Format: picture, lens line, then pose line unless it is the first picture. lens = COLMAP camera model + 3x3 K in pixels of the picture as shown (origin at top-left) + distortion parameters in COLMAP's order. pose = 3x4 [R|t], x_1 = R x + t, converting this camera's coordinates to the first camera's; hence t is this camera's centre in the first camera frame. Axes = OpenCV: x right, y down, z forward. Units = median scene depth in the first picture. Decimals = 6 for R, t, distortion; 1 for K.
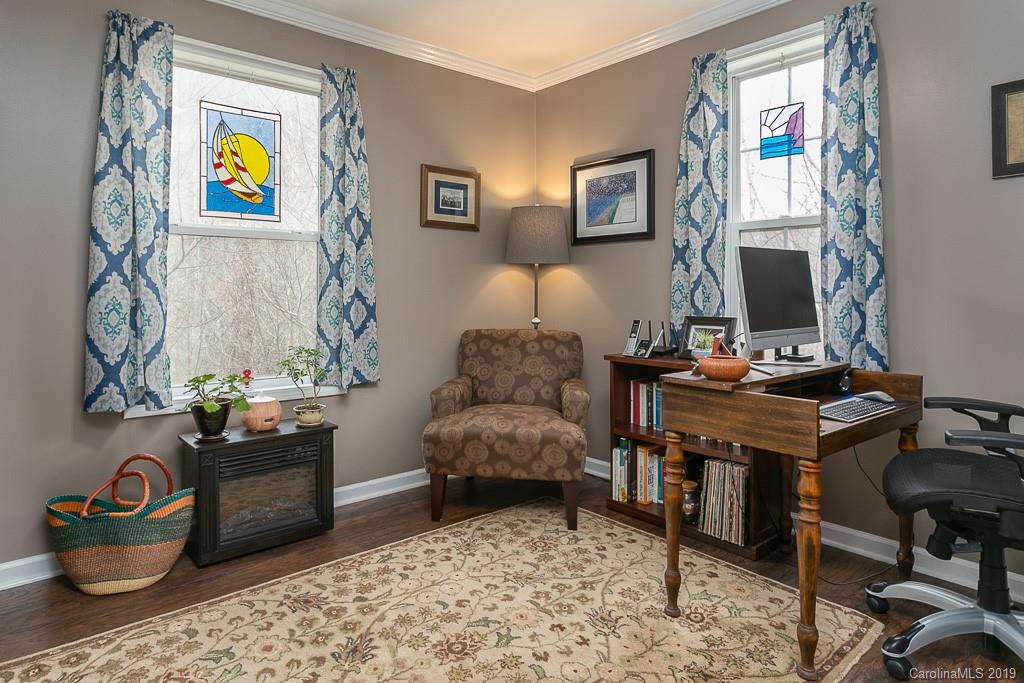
lens RADIAL K [[608.2, 0, 499.7], [0, 608.2, 294.9], [0, 0, 1]] dist [0.001597, 0.001162]
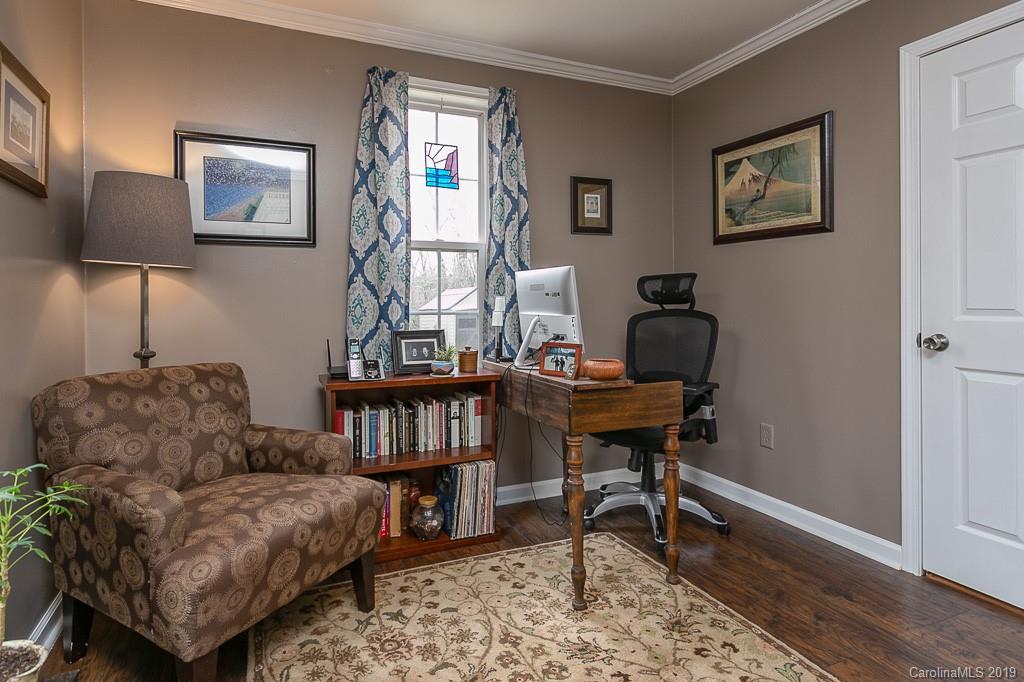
lens RADIAL K [[516.3, 0, 527.0], [0, 516.3, 298.8], [0, 0, 1]] dist [-0.002783, 0.001235]
pose [[0.312495, 0.004601, 0.949908, -0.481198], [0.014434, 0.999850, -0.009591, -0.006232], [-0.949810, 0.016708, 0.312382, 0.634639]]
